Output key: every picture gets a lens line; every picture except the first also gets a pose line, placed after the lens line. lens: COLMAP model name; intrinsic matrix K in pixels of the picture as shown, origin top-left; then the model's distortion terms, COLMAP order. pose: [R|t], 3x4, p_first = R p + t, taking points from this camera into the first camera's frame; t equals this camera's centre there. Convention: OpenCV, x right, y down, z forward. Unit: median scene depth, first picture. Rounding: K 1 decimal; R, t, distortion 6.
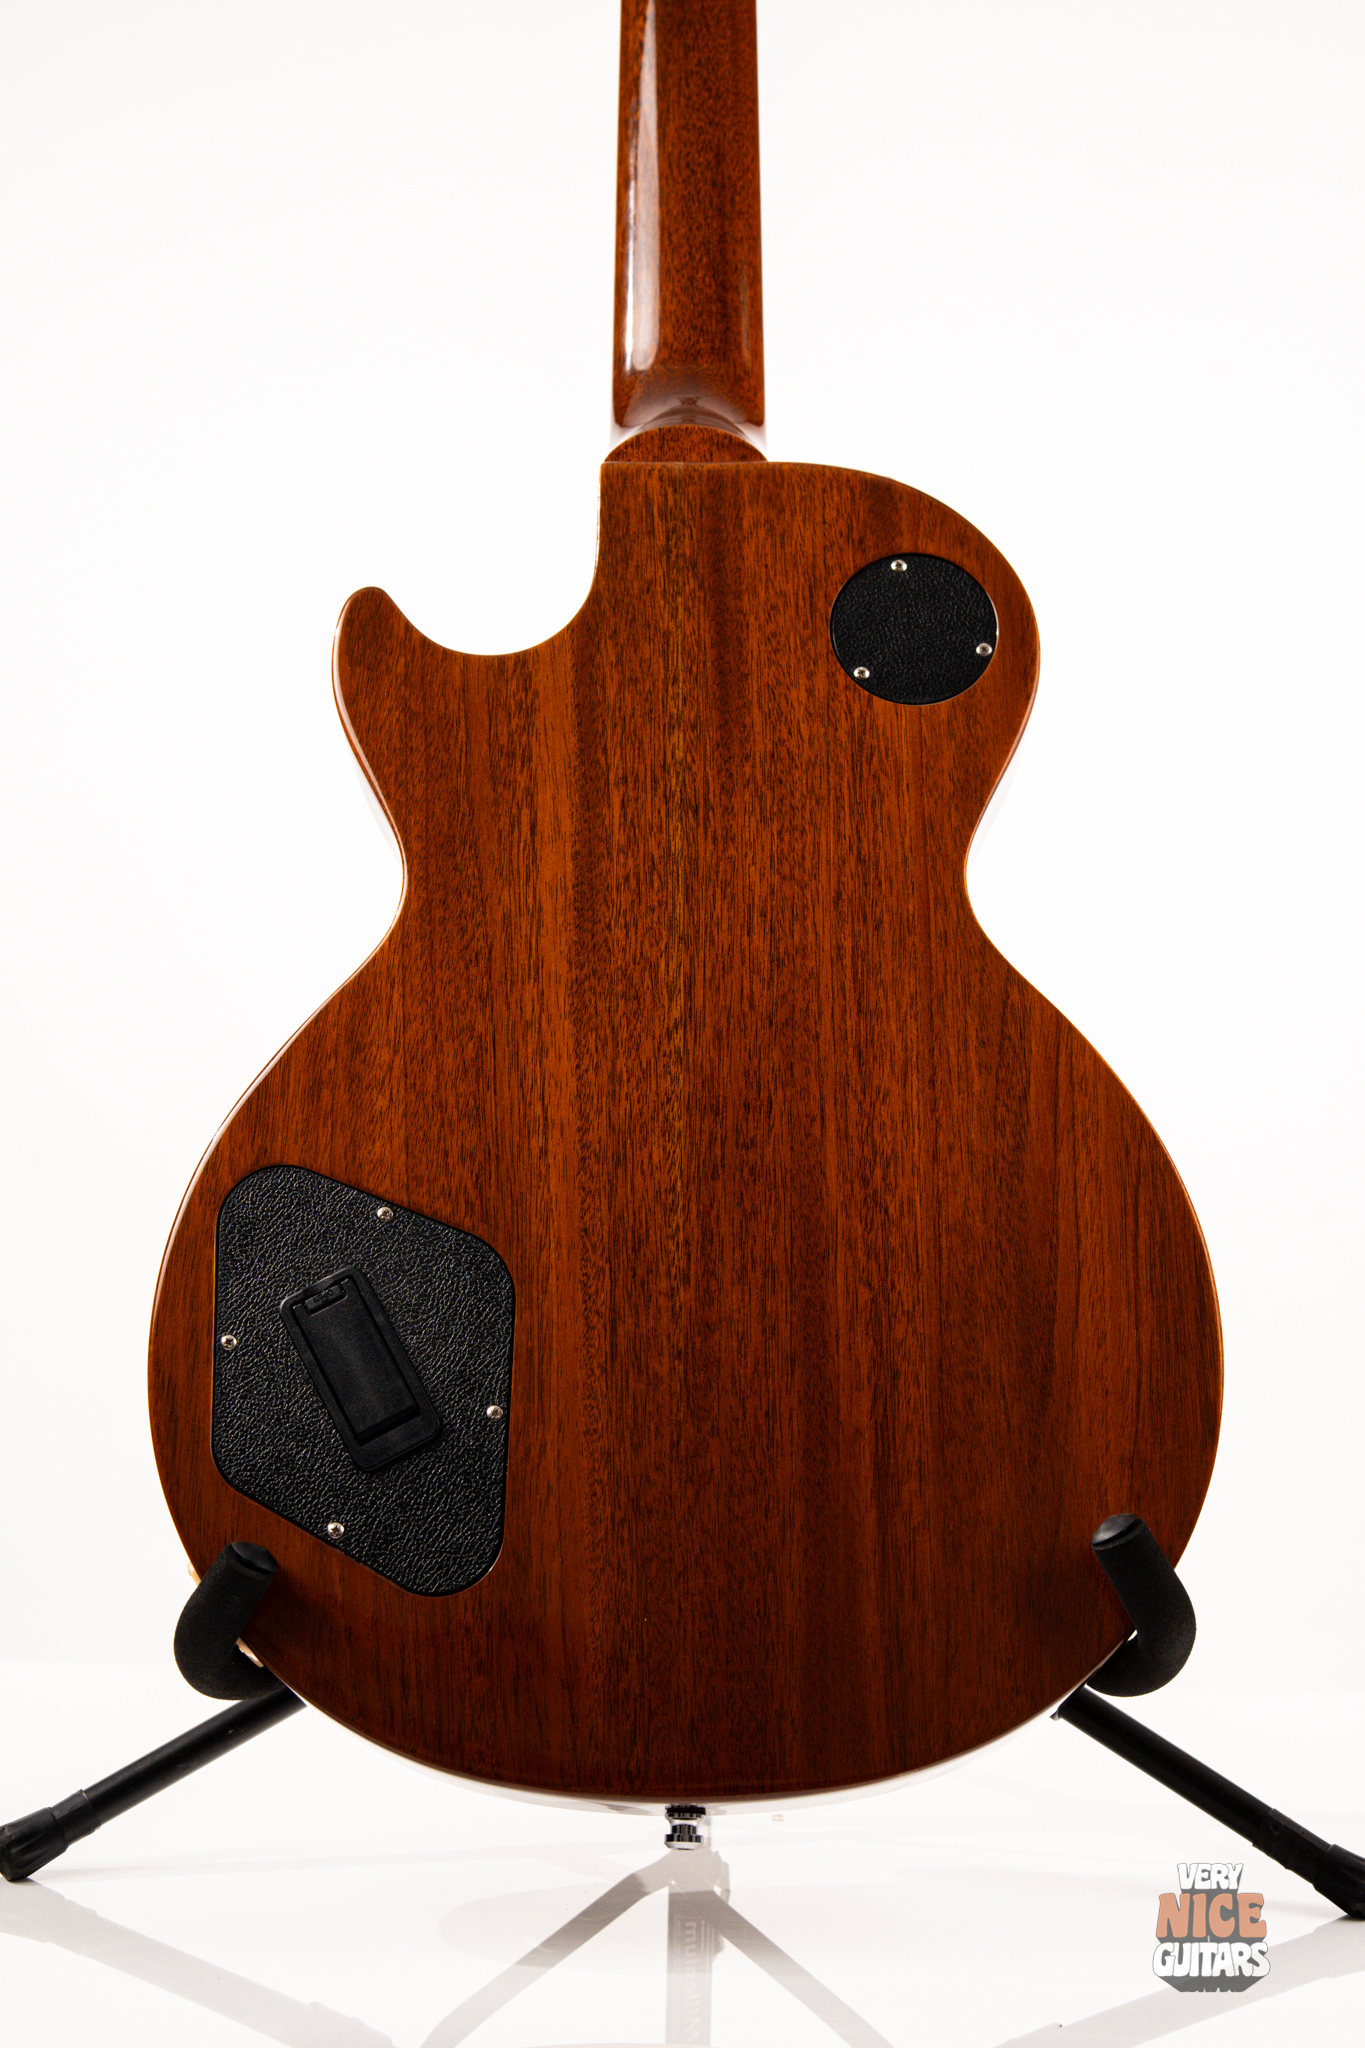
lens RADIAL K [[2941.2, 0, 687.8], [0, 2941.2, 1025.4], [0, 0, 1]] dist [0.046931, 0.000000]
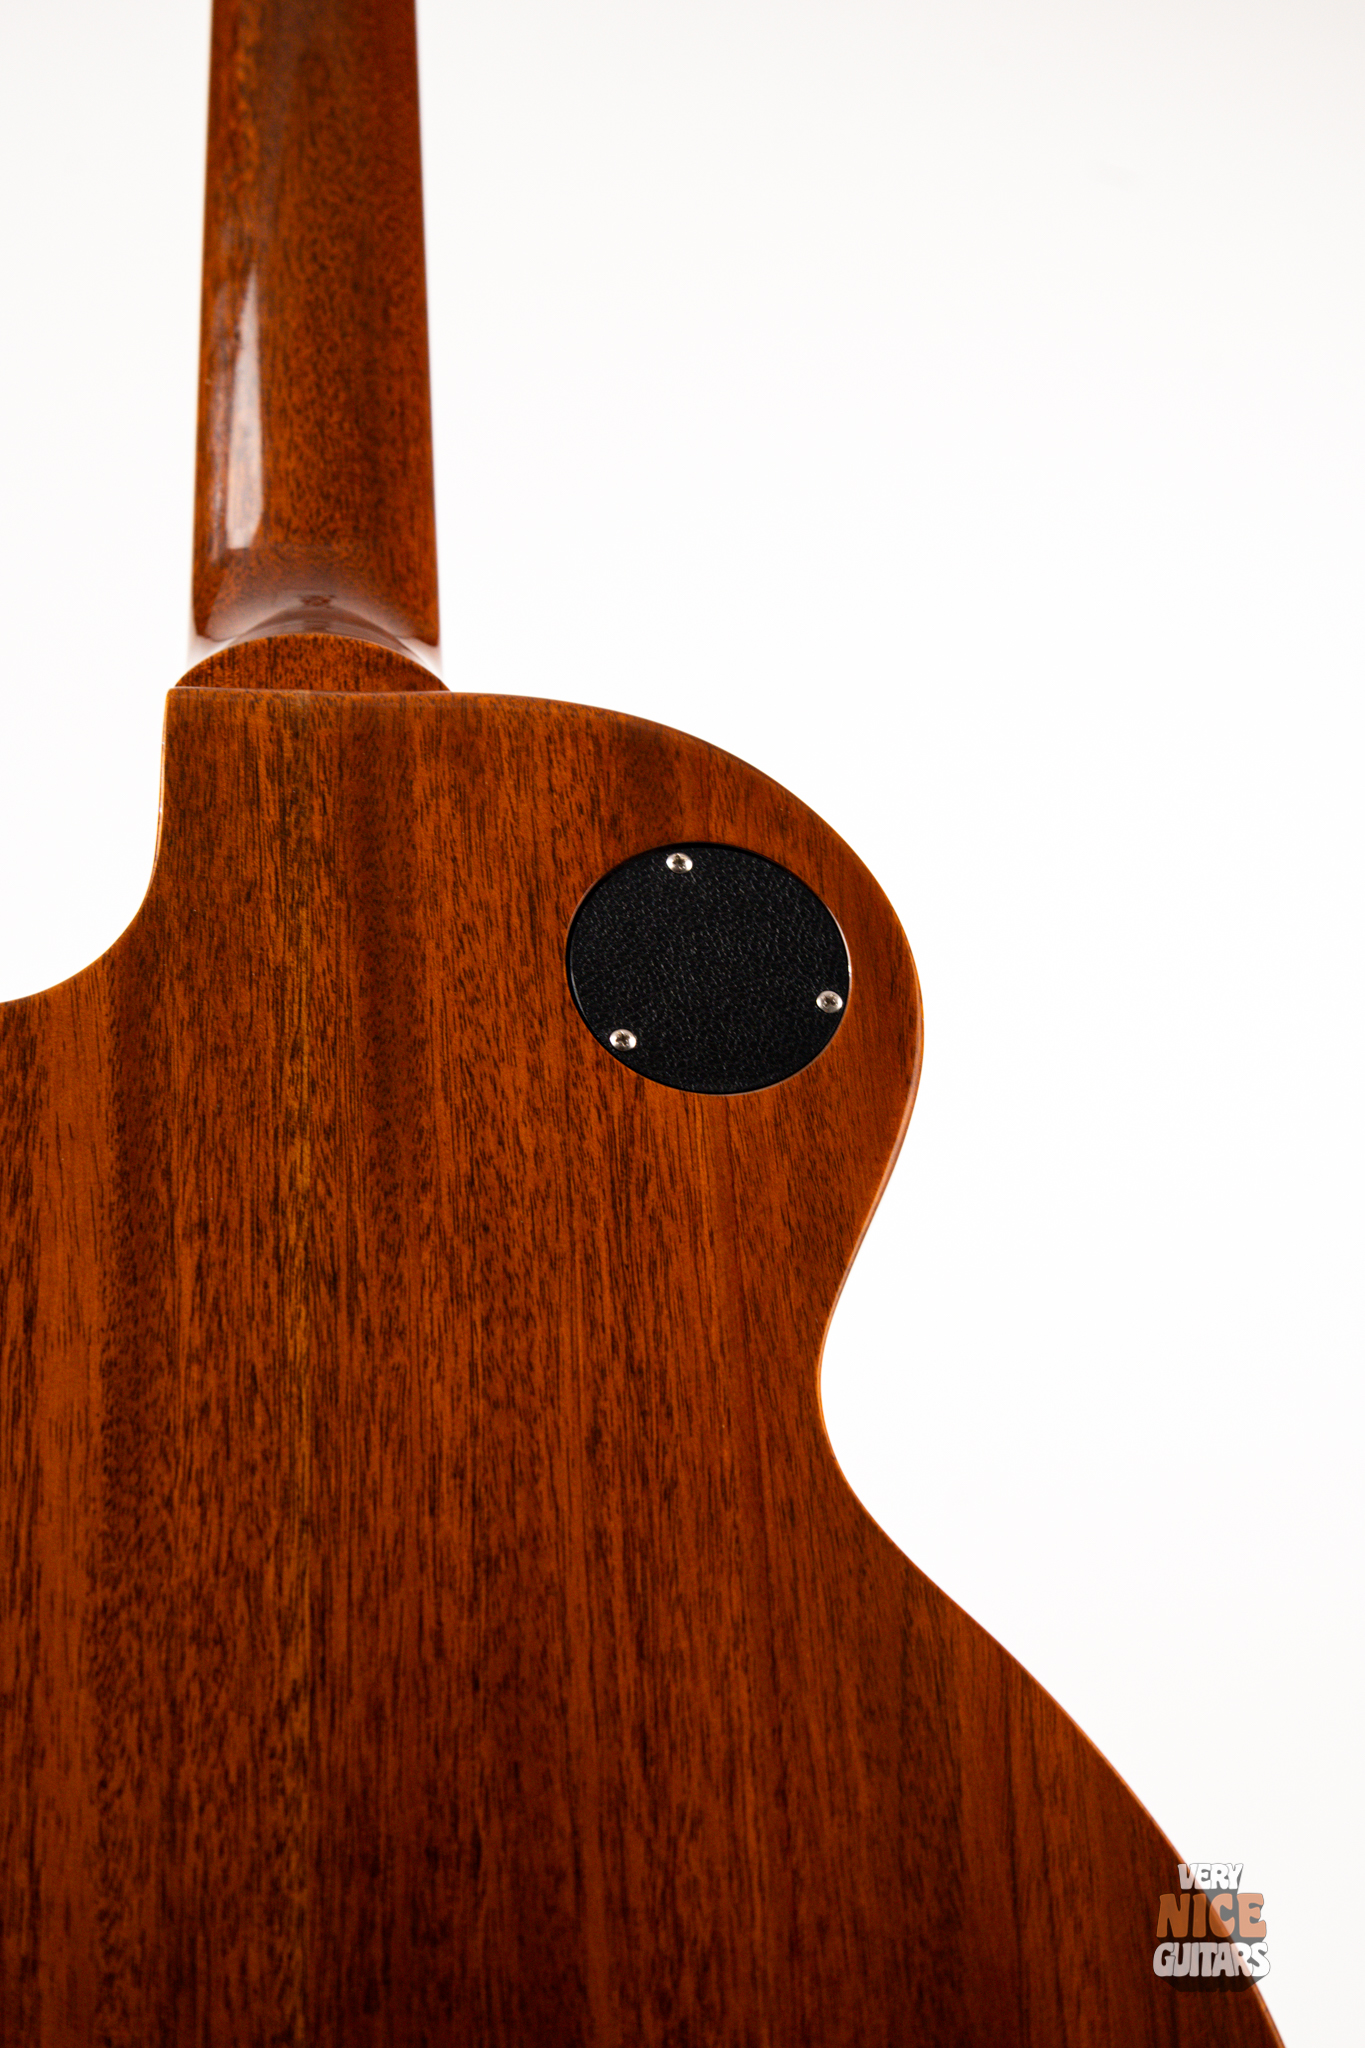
lens RADIAL K [[2941.2, 0, 703.7], [0, 2941.2, 1011.1], [0, 0, 1]] dist [0.046931, 0.000000]
pose [[0.989836, 0.005839, 0.142095, -0.007444], [0.016097, 0.988136, -0.152736, -0.039048], [-0.141301, 0.153471, 0.977998, 0.456576]]
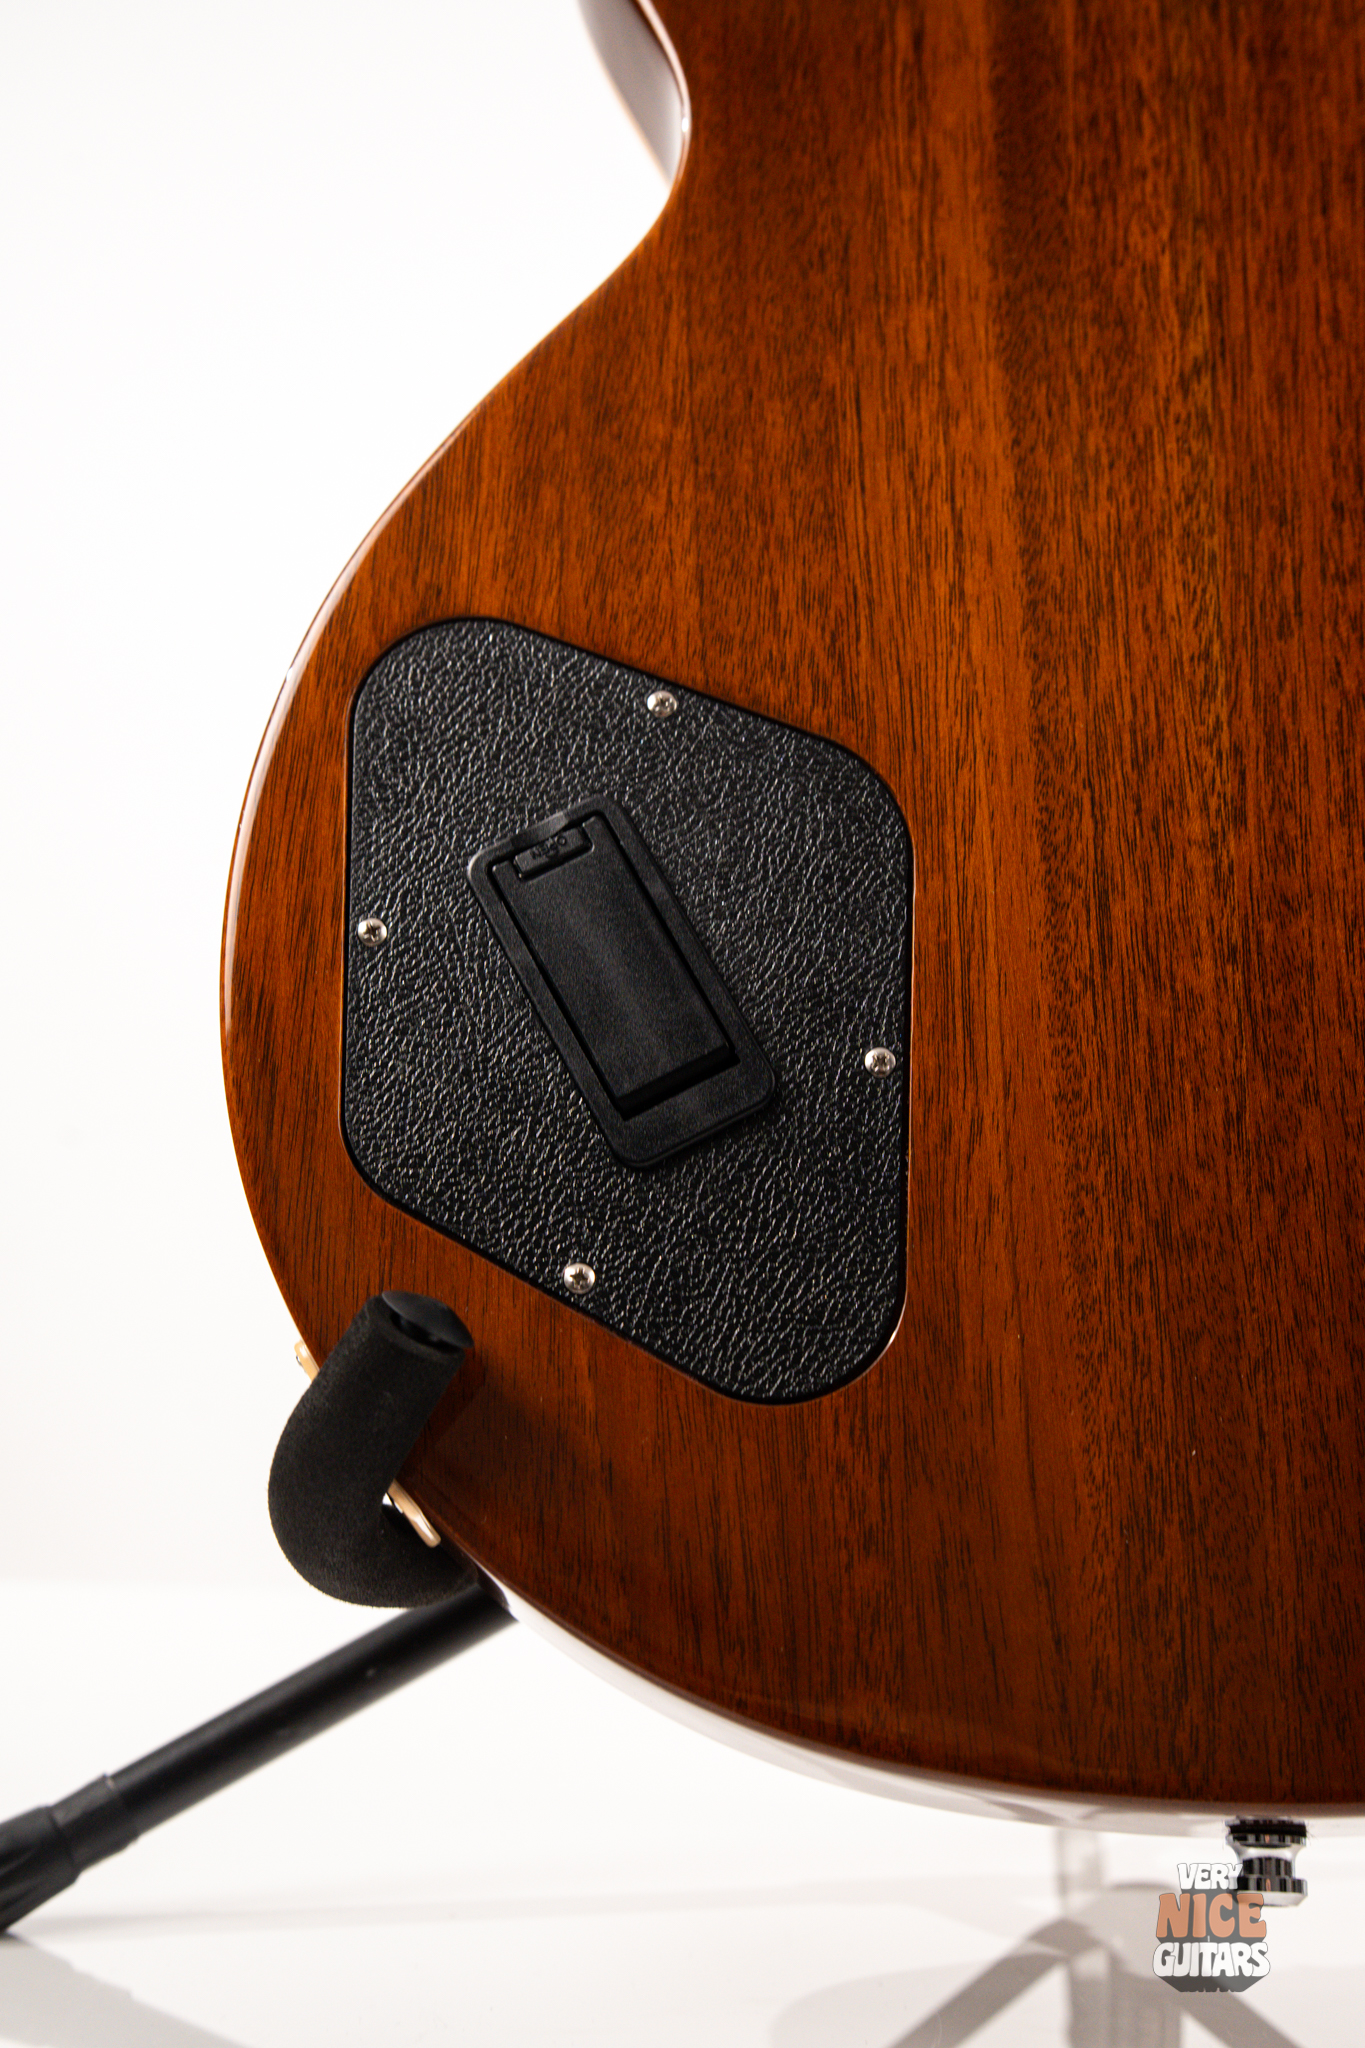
lens RADIAL K [[2941.2, 0, 684.3], [0, 2941.2, 1020.6], [0, 0, 1]] dist [0.046931, 0.000000]
pose [[0.999428, 0.002194, -0.033756, -0.079358], [-0.002145, 0.999997, 0.001463, 0.118748], [0.033759, -0.001389, 0.999429, 0.459167]]
